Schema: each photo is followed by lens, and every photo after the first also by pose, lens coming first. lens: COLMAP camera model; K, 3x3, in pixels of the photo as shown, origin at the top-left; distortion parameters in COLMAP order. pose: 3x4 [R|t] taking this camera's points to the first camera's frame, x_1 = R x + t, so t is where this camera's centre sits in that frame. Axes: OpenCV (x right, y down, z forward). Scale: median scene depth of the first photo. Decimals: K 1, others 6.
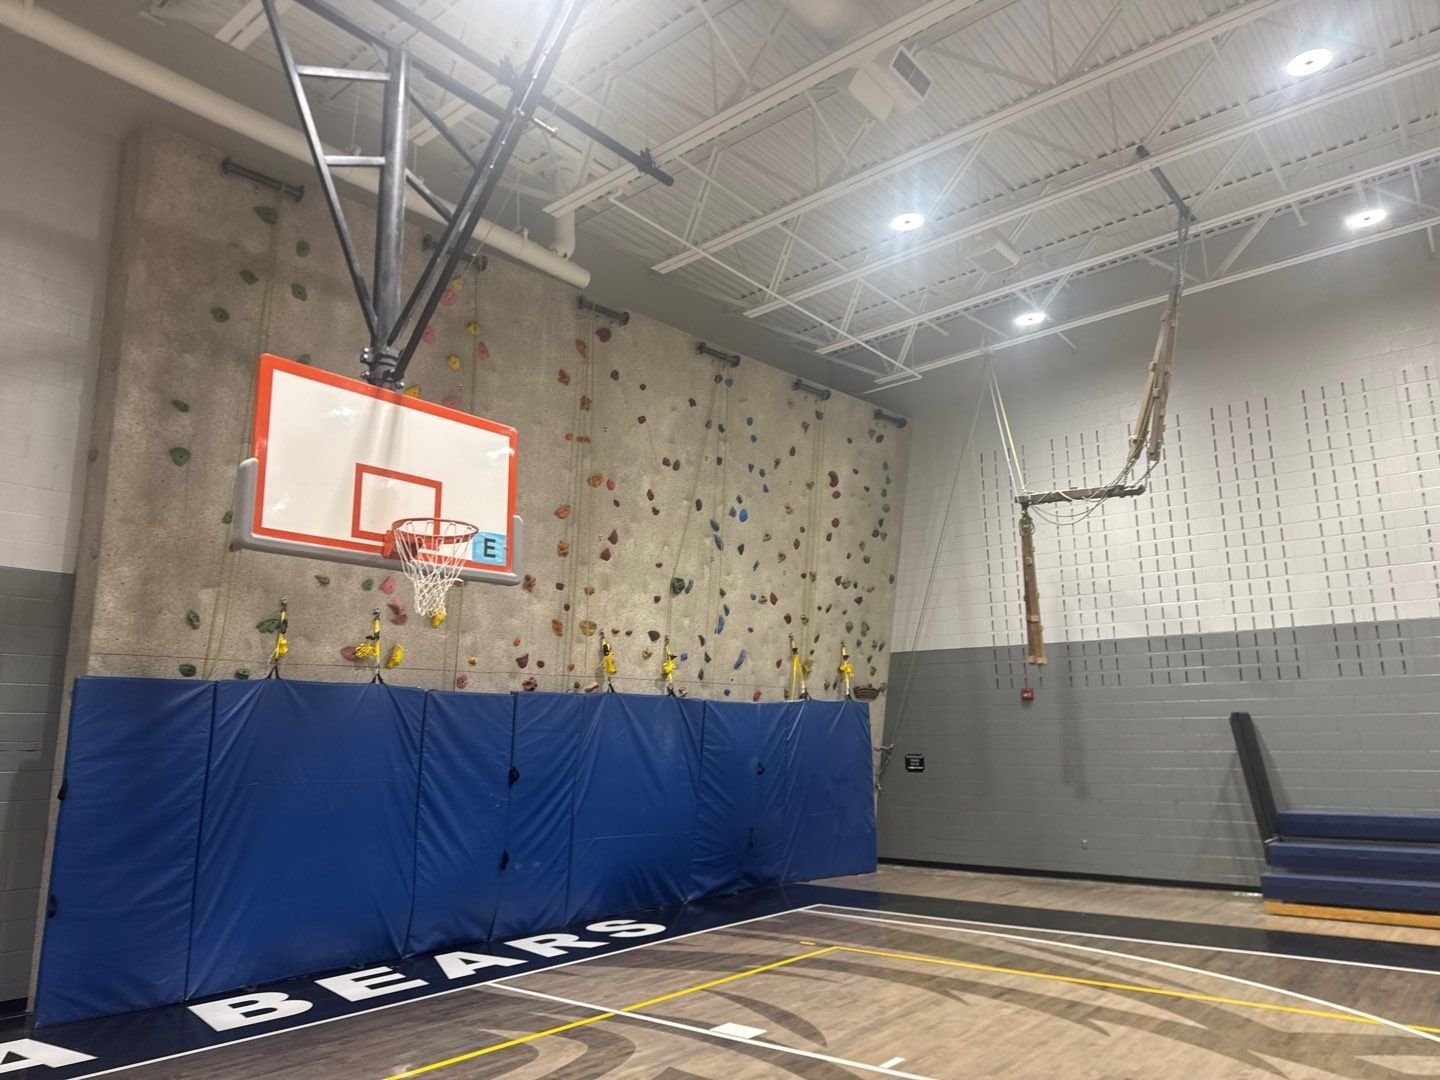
lens RADIAL K [[1011.8, 0, 678.2], [0, 1011.8, 538.1], [0, 0, 1]] dist [0.058112, -0.092750]
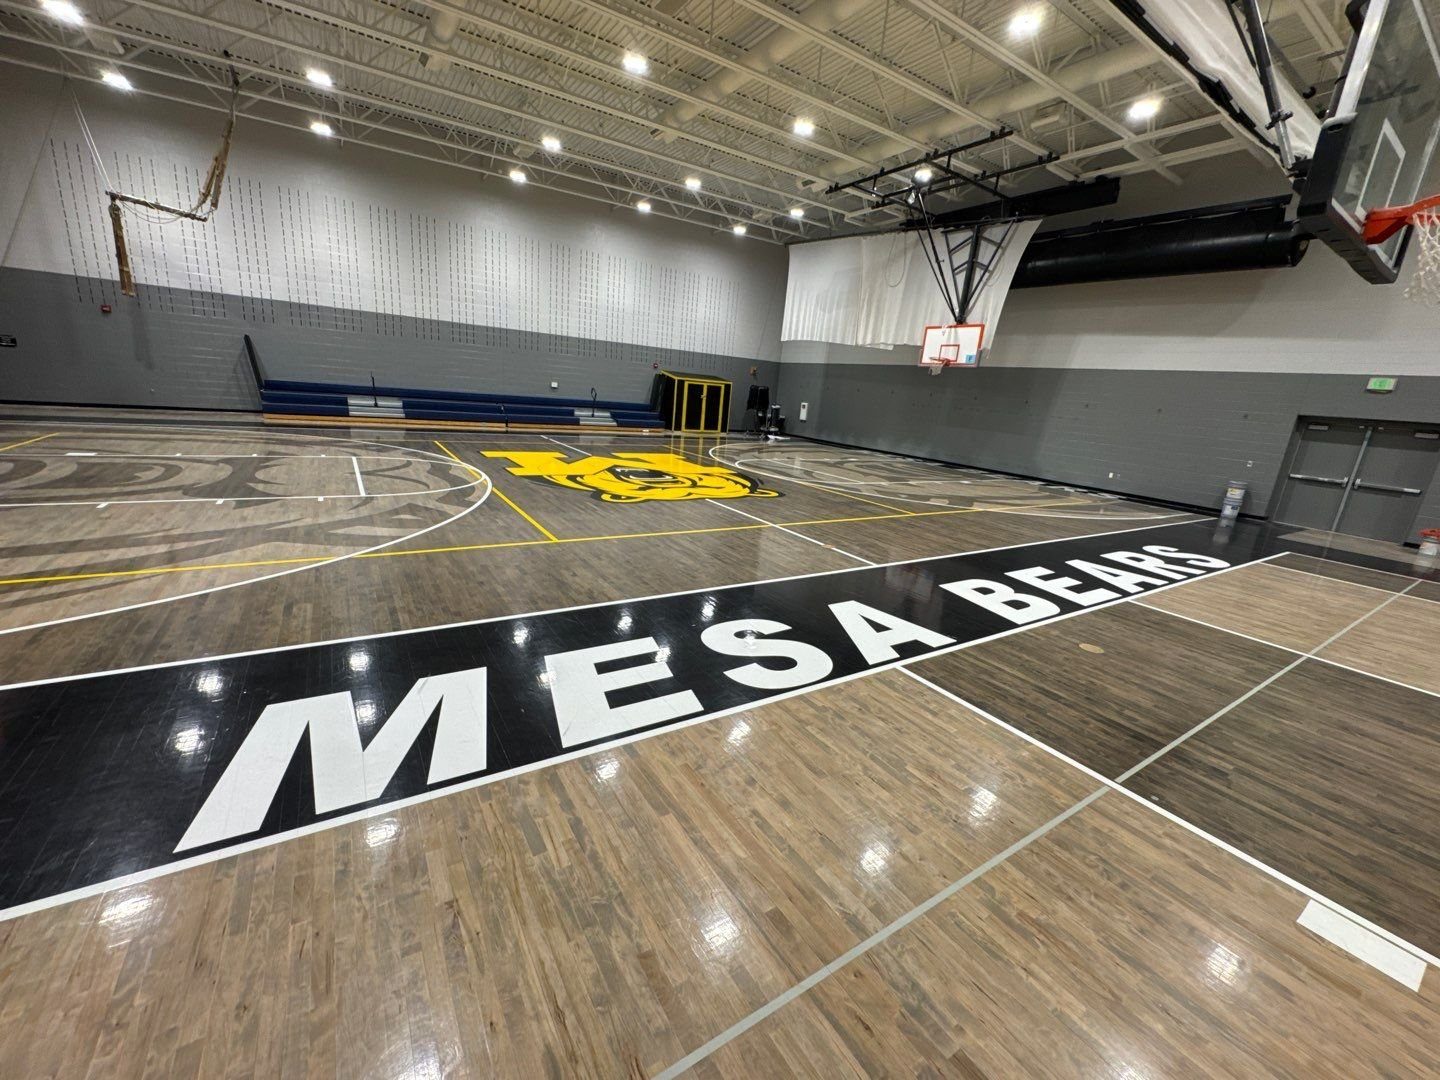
lens RADIAL K [[575.8, 0, 722.3], [0, 575.8, 537.8], [0, 0, 1]] dist [-0.002019, -0.000676]
pose [[0.288169, -0.209682, 0.934341, -0.425581], [-0.270759, 0.918073, 0.289538, -0.069448], [-0.918503, -0.336417, 0.207786, -0.381605]]
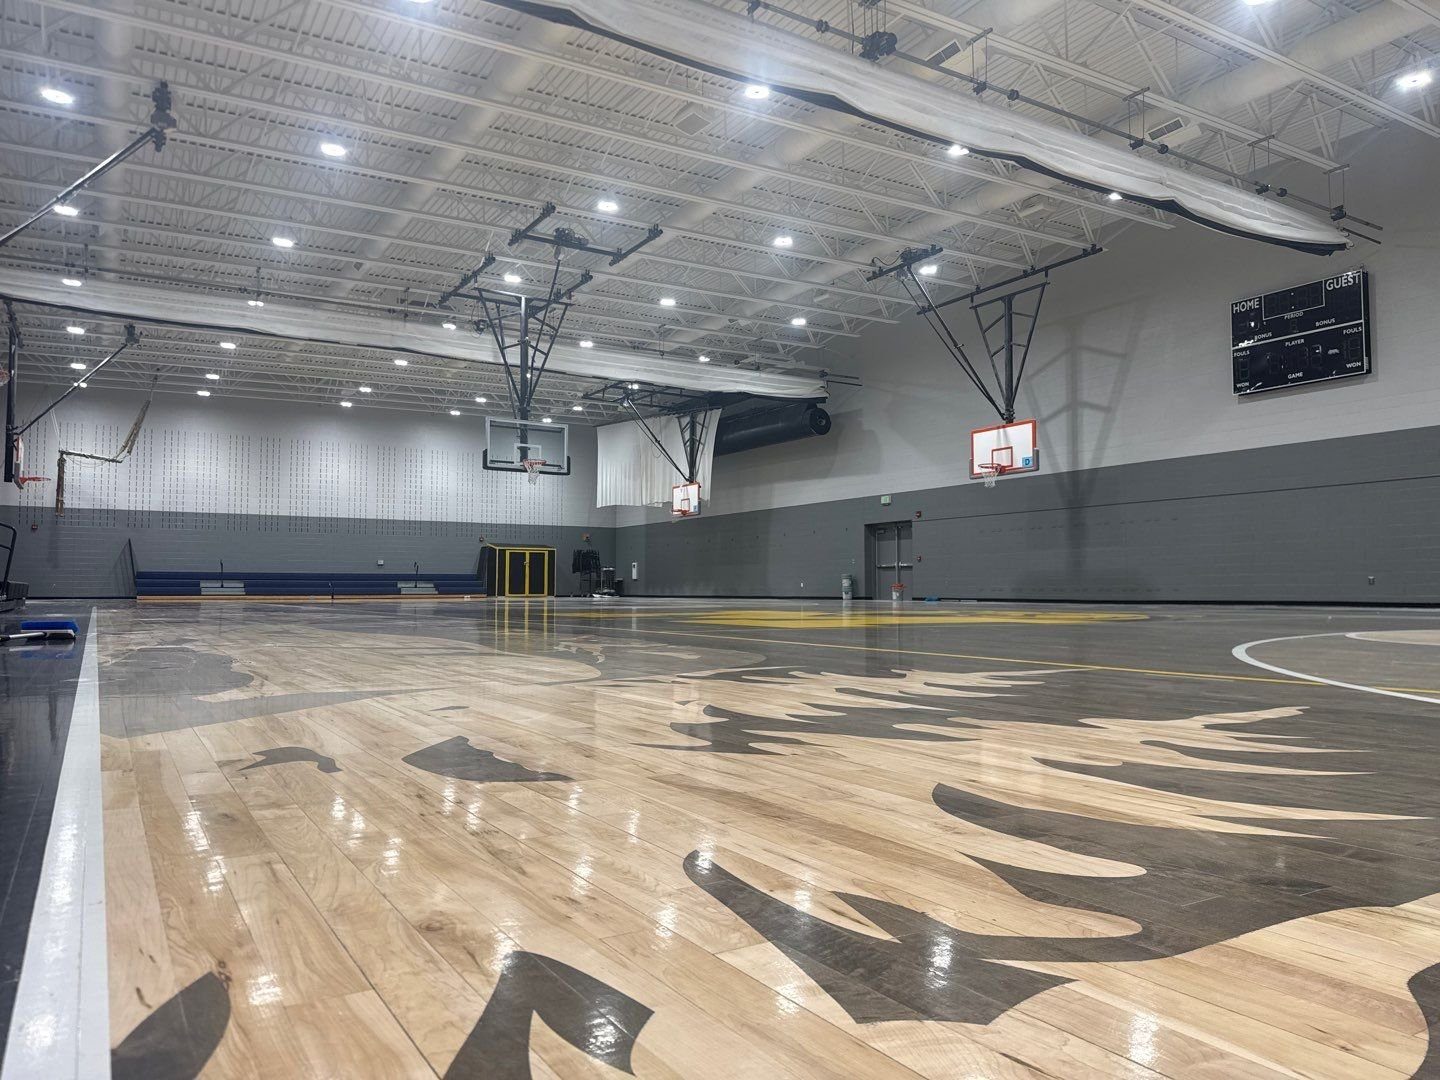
lens RADIAL K [[1008.6, 0, 730.0], [0, 1008.6, 540.3], [0, 0, 1]] dist [0.023593, -0.020442]
pose [[0.299482, 0.056314, 0.952439, -1.675884], [-0.188185, 0.982133, 0.001103, -0.146572], [-0.935359, -0.179565, 0.304729, -1.471450]]
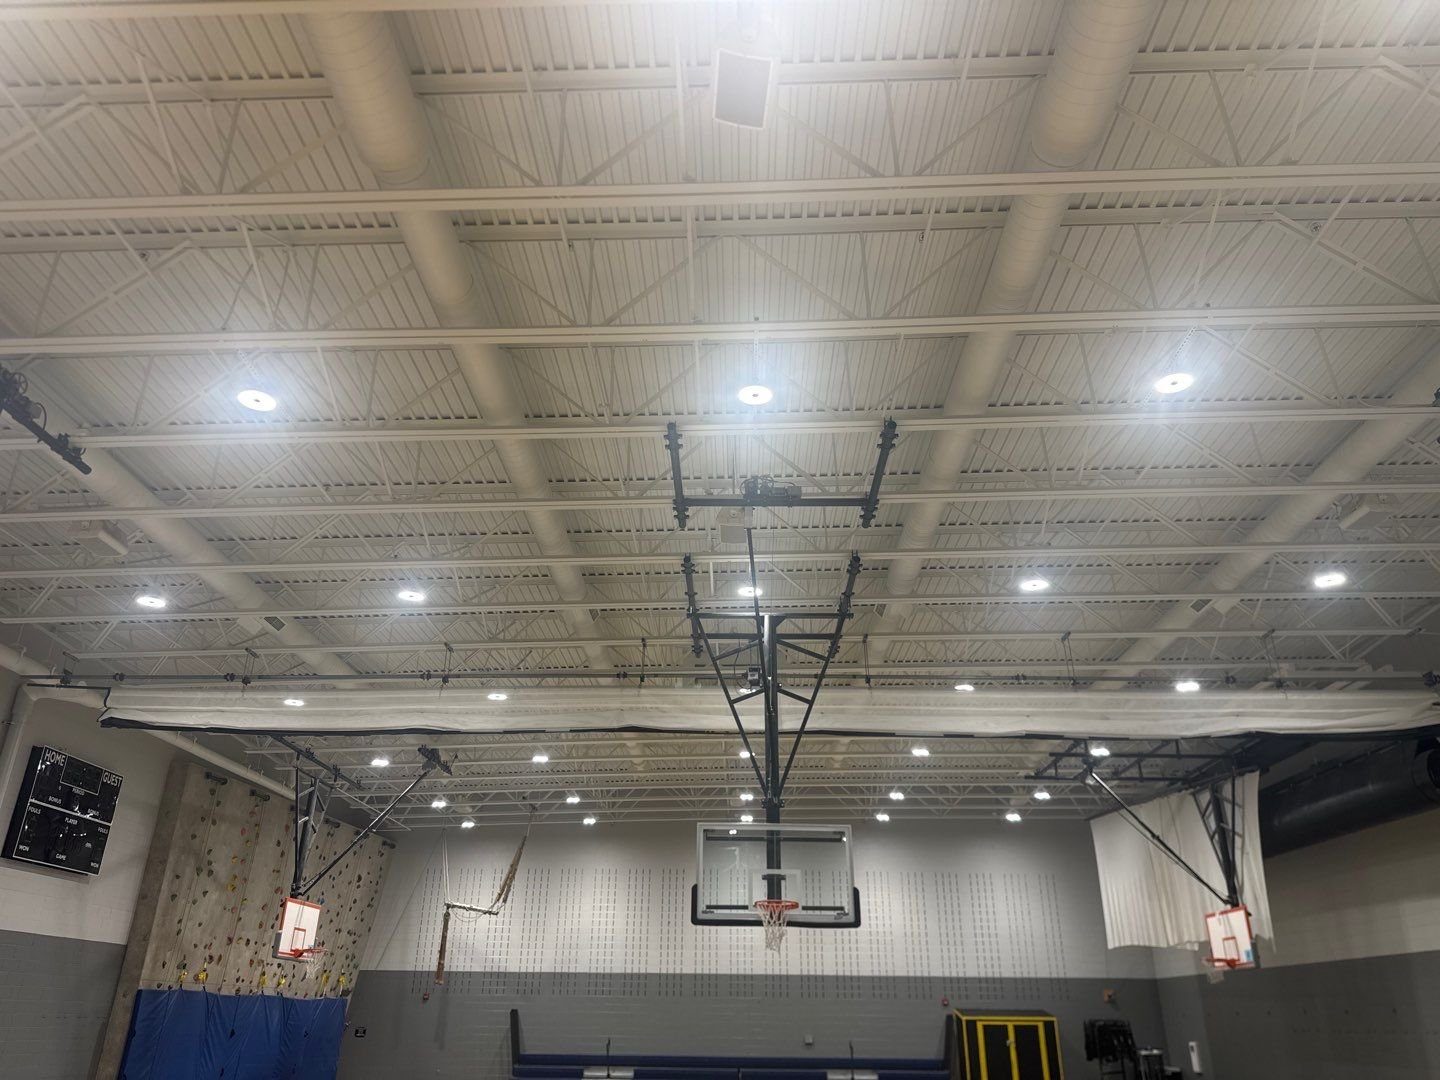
lens RADIAL K [[1018.1, 0, 720.0], [0, 1018.1, 540.0], [0, 0, 1]] dist [0.033836, -0.040162]
pose [[0.777373, 0.281750, 0.562413, -0.746099], [-0.138782, 0.948869, -0.283526, -0.262372], [-0.613540, 0.142353, 0.776727, -1.338010]]
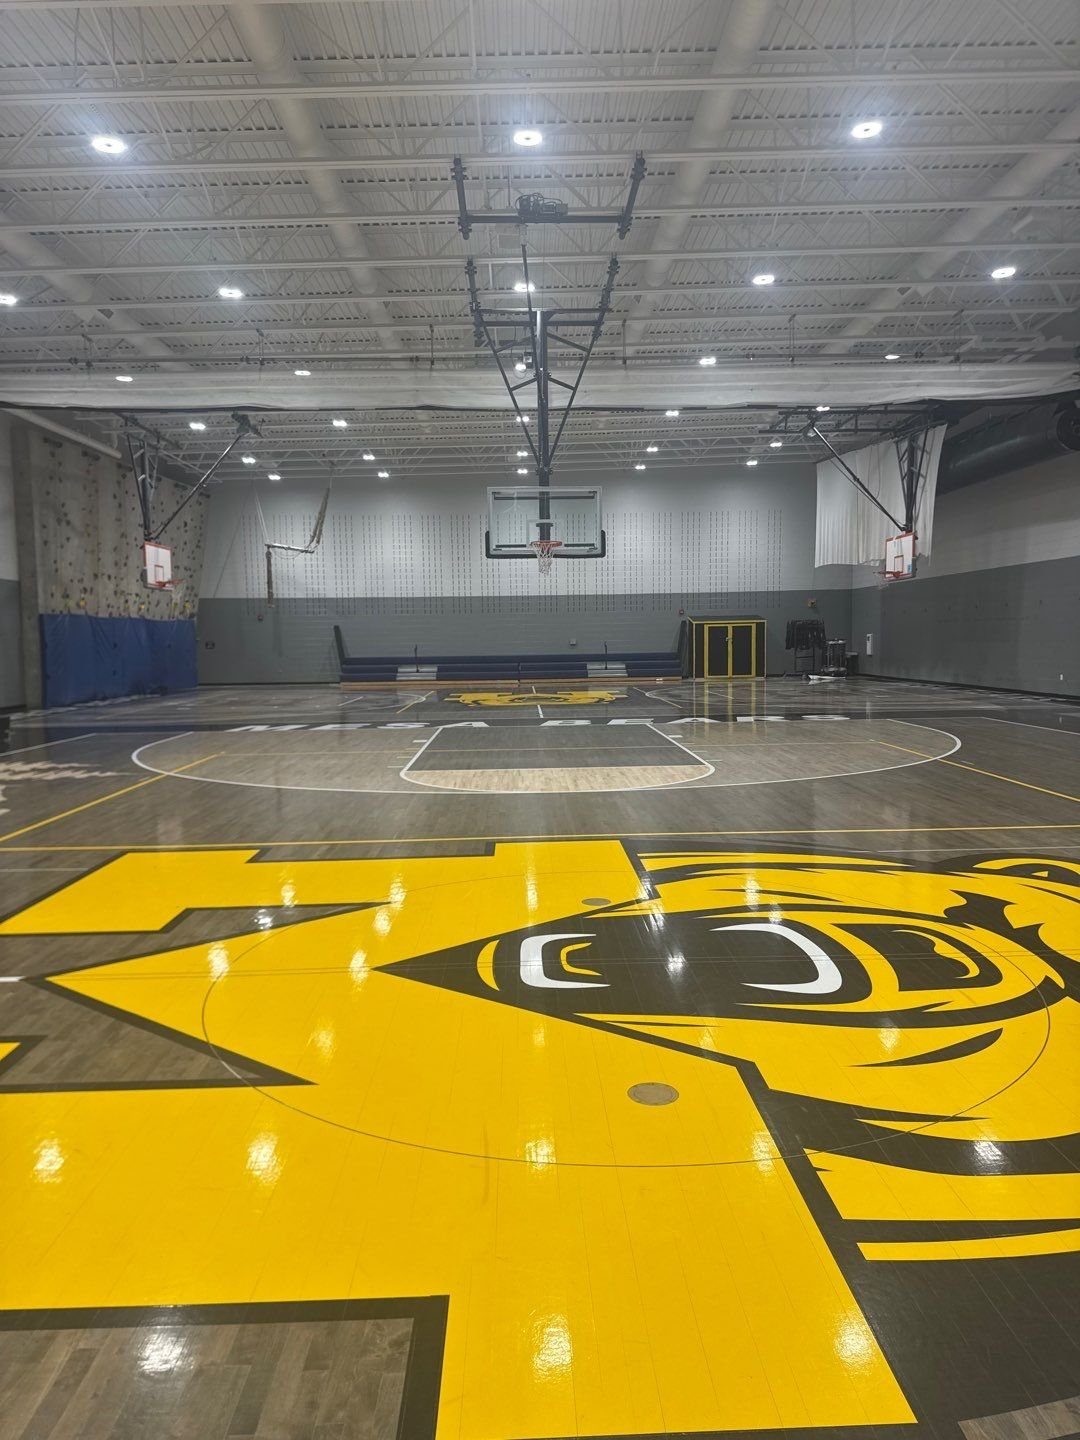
lens RADIAL K [[1000.0, 0, 553.7], [0, 1000.0, 709.2], [0, 0, 1]] dist [0.177761, -0.294312]
pose [[0.741658, -0.052017, 0.668758, -0.964038], [-0.120398, 0.970474, 0.209007, -0.284424], [-0.659884, -0.235528, 0.713498, -1.583058]]
